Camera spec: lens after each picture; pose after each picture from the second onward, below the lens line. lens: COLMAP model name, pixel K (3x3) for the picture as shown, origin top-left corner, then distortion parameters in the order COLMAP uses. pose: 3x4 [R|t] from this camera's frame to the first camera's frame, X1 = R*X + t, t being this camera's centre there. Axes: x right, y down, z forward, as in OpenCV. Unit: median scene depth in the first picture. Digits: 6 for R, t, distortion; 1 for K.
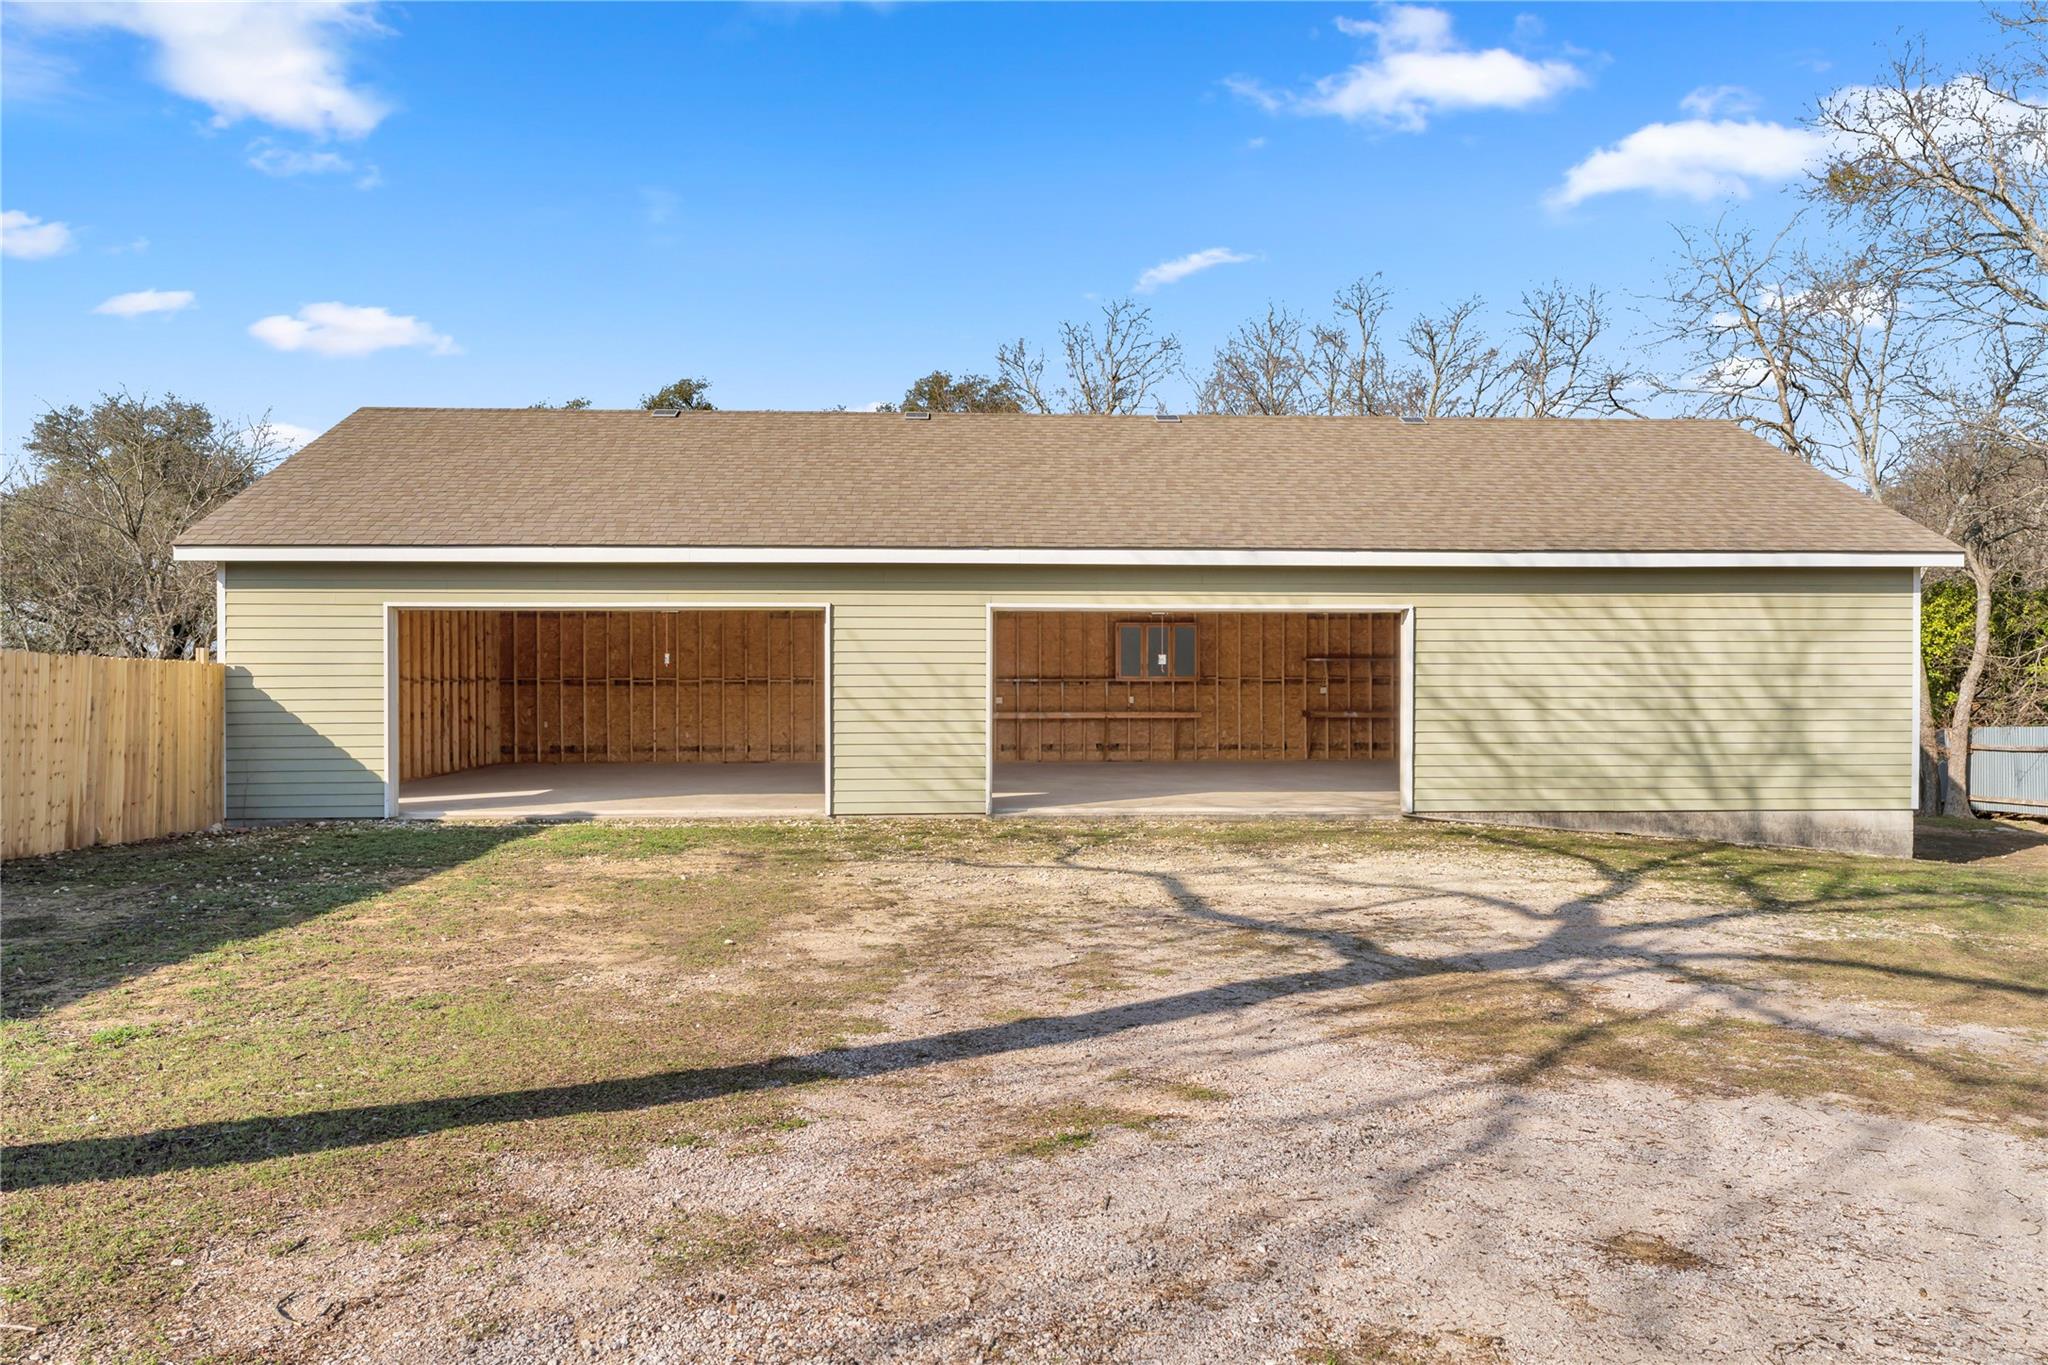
lens RADIAL K [[1334.1, 0, 1032.1], [0, 1334.1, 671.8], [0, 0, 1]] dist [-0.000661, 0.000417]
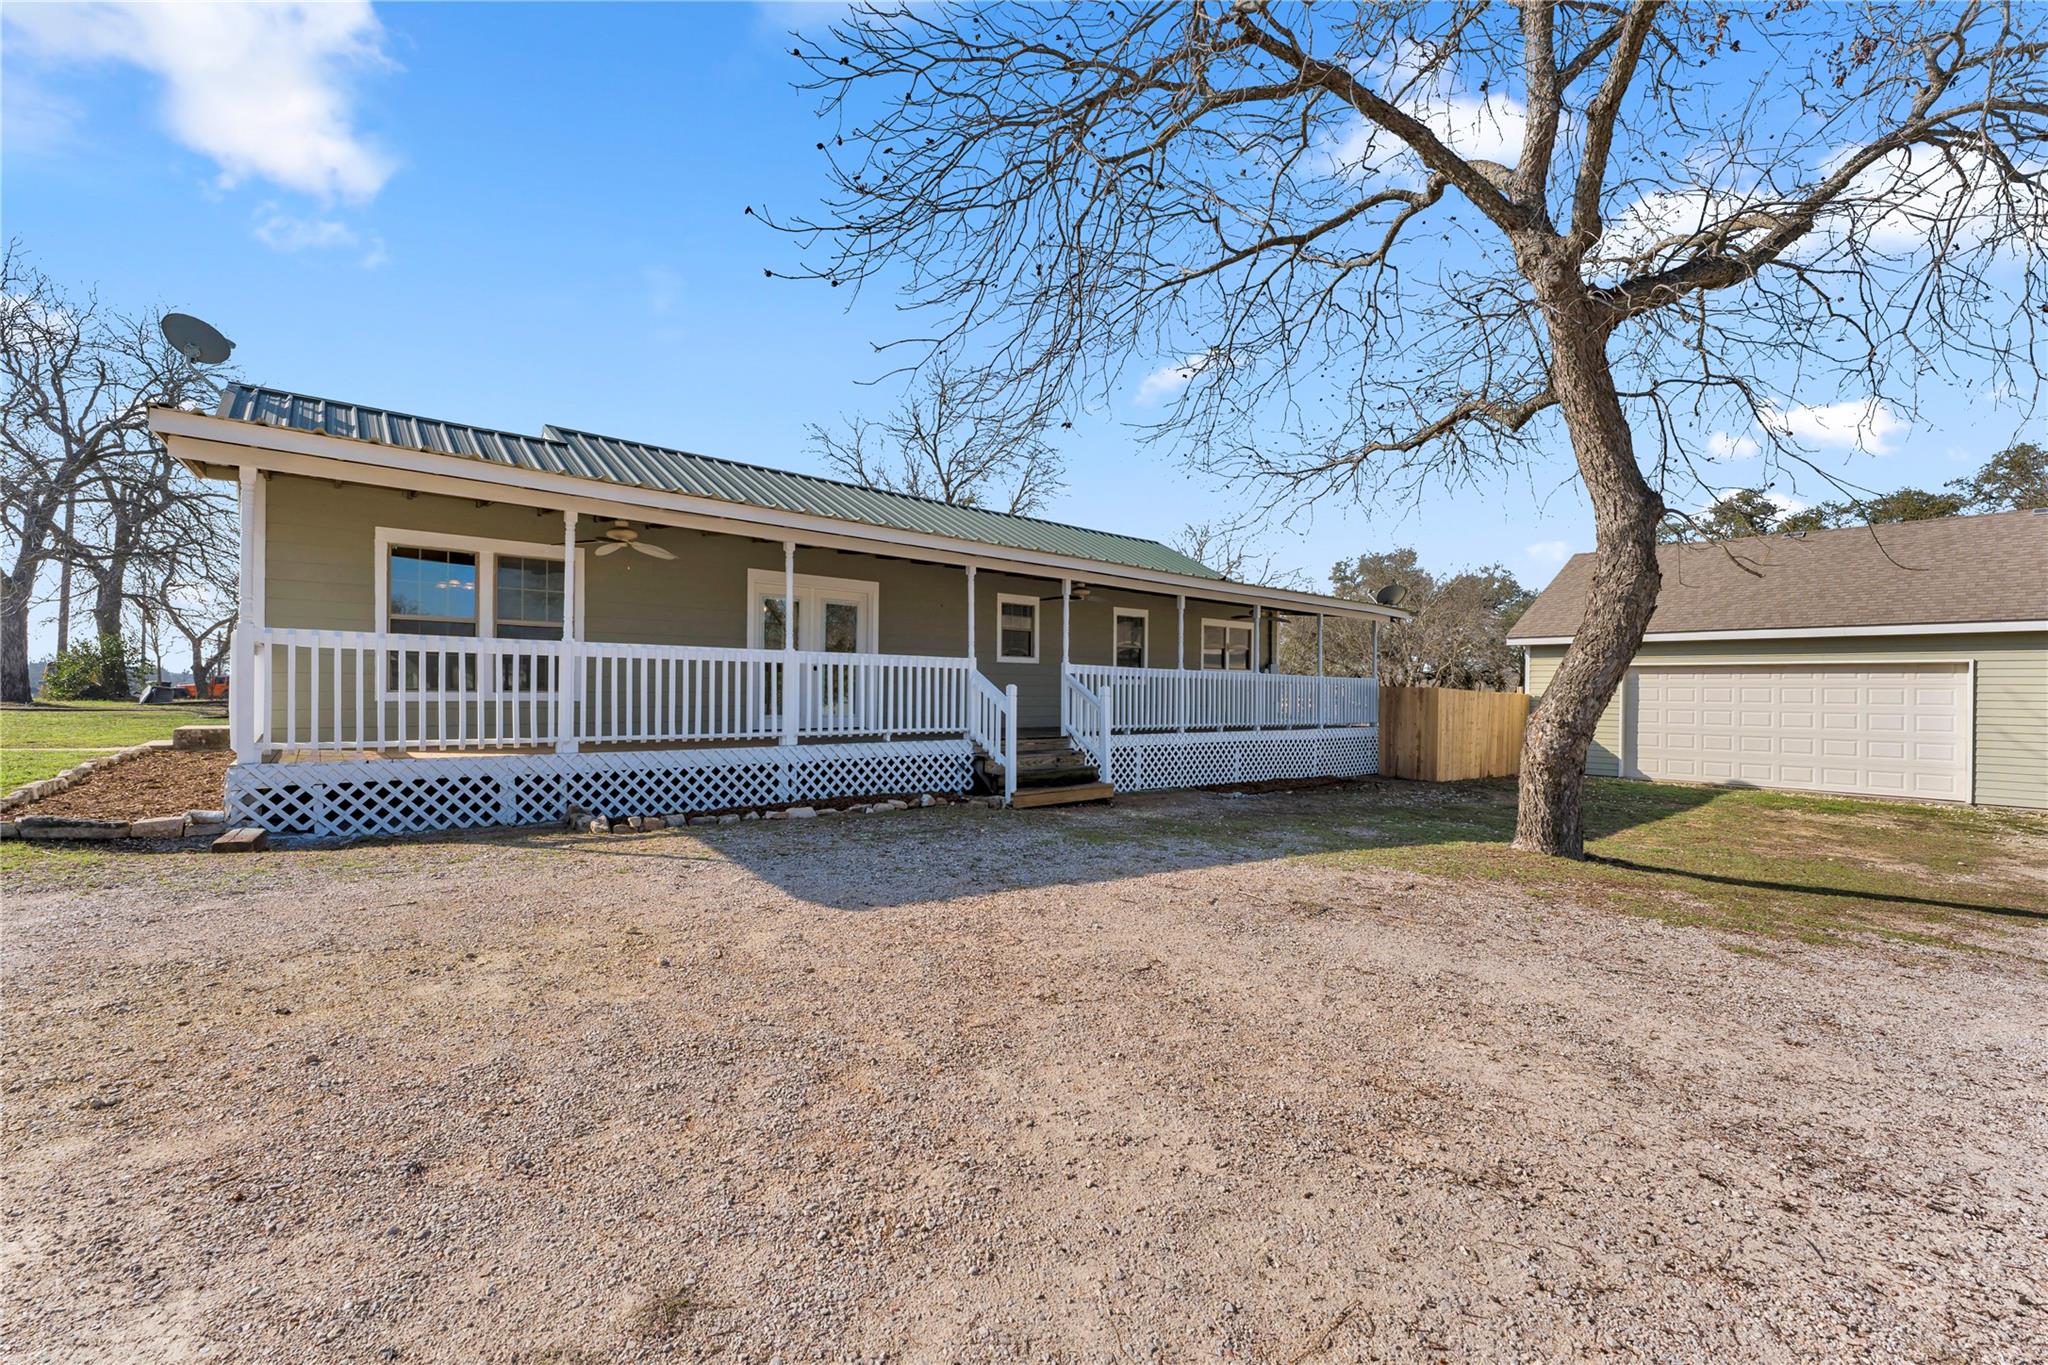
lens RADIAL K [[828.1, 0, 1033.2], [0, 828.1, 685.9], [0, 0, 1]] dist [-0.002337, 0.000089]
pose [[0.606404, 0.006790, -0.795128, -0.051209], [-0.007531, 0.999968, 0.002796, -0.015534], [0.795121, 0.004293, 0.606436, -0.340658]]
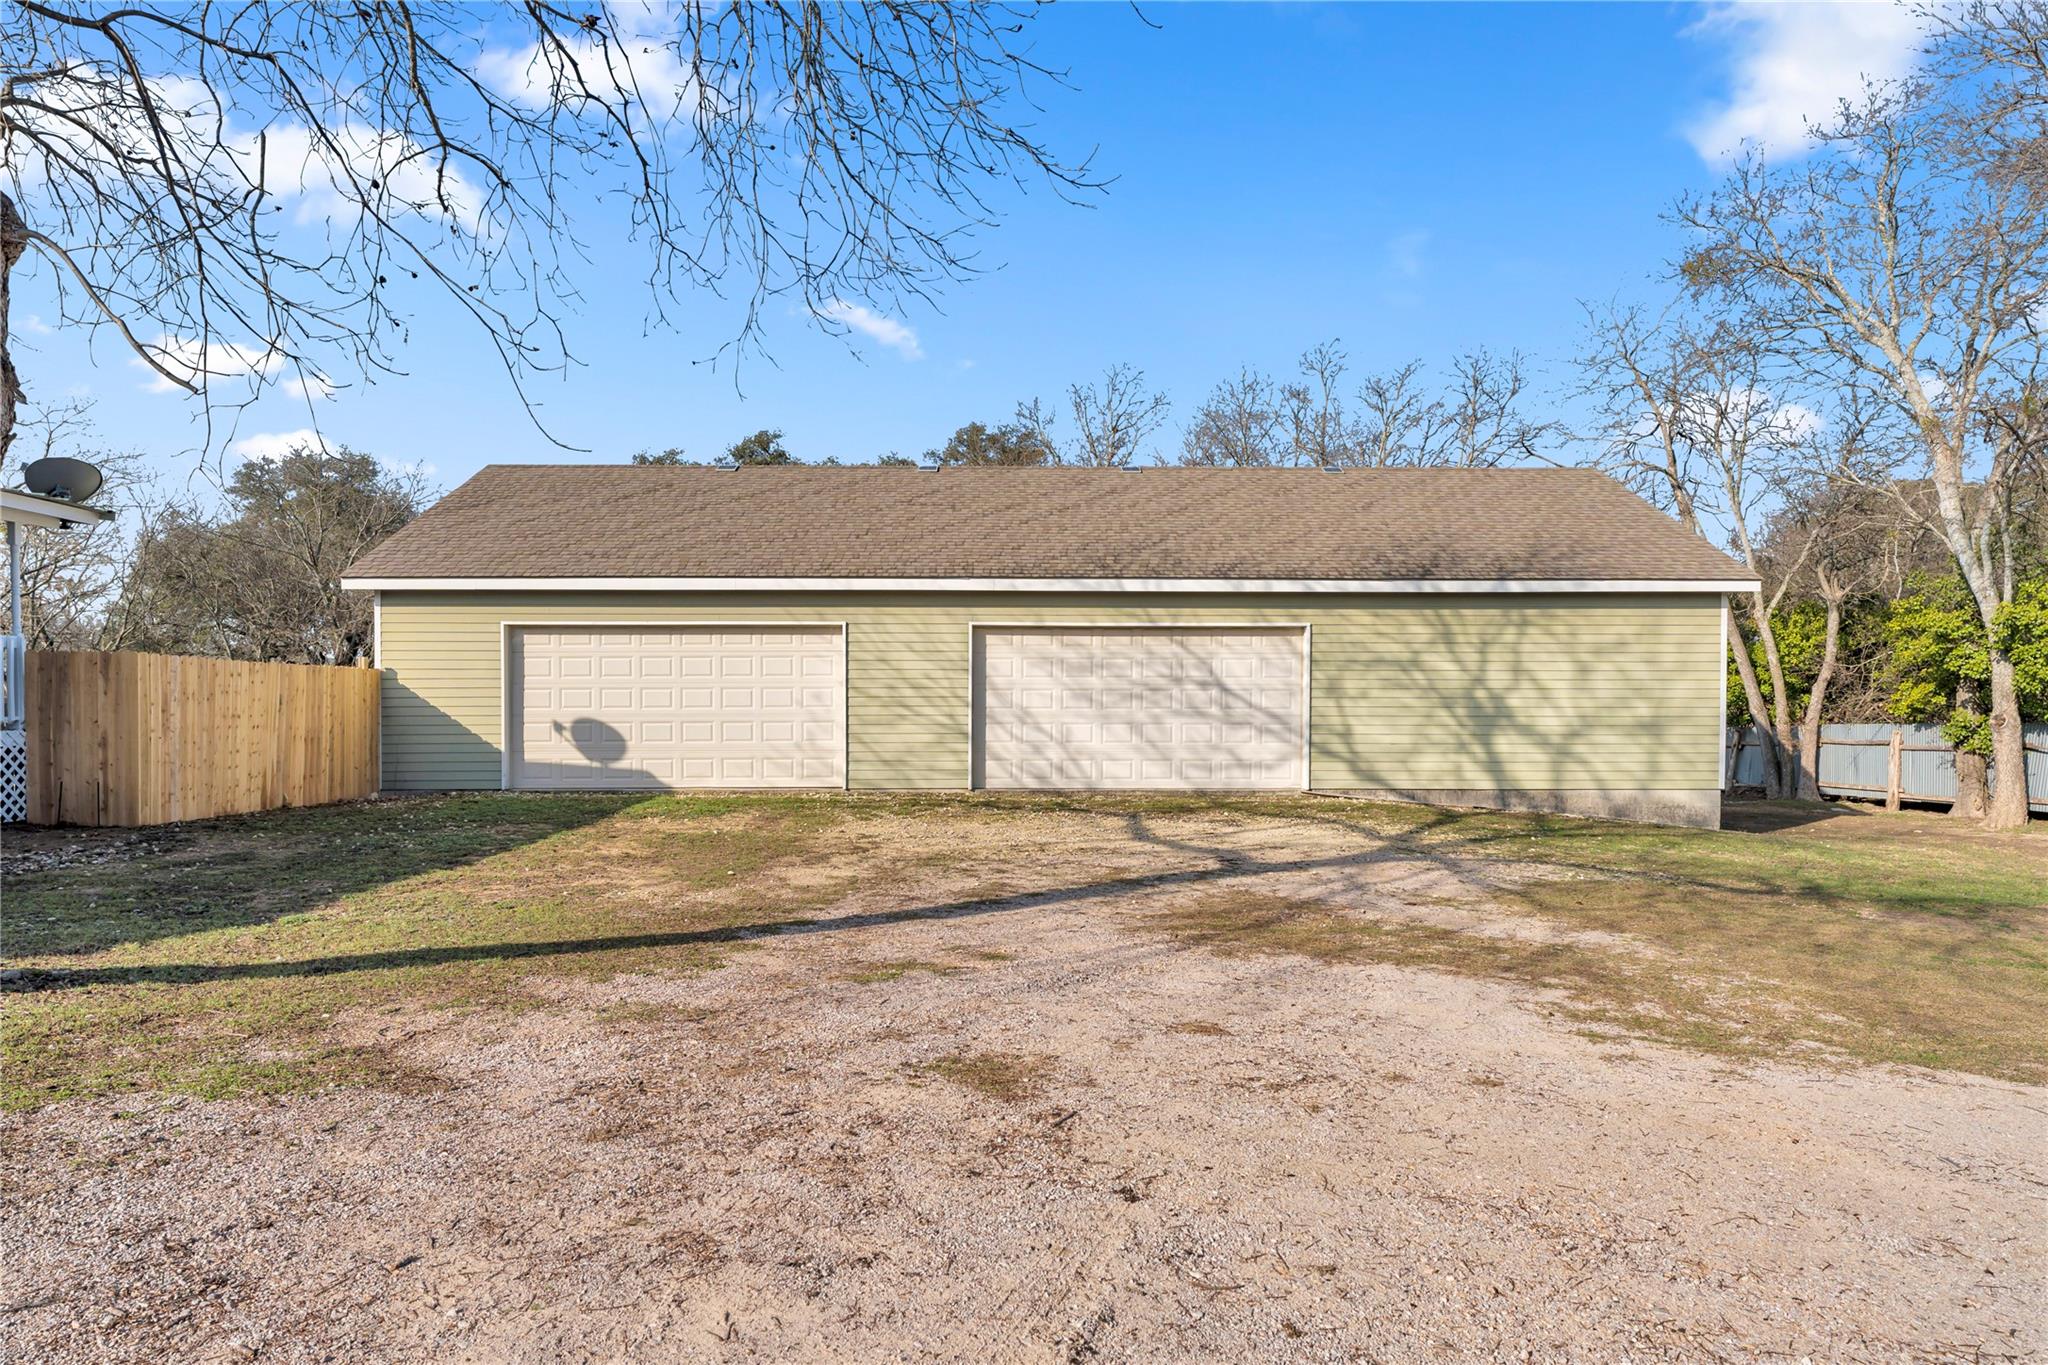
lens RADIAL K [[1173.0, 0, 1032.1], [0, 1173.0, 684.9], [0, 0, 1]] dist [-0.002089, 0.000508]
pose [[0.999005, 0.001570, -0.044581, 0.067791], [-0.001264, 0.999976, 0.006880, 0.000456], [0.044591, -0.006817, 0.998982, -0.094173]]
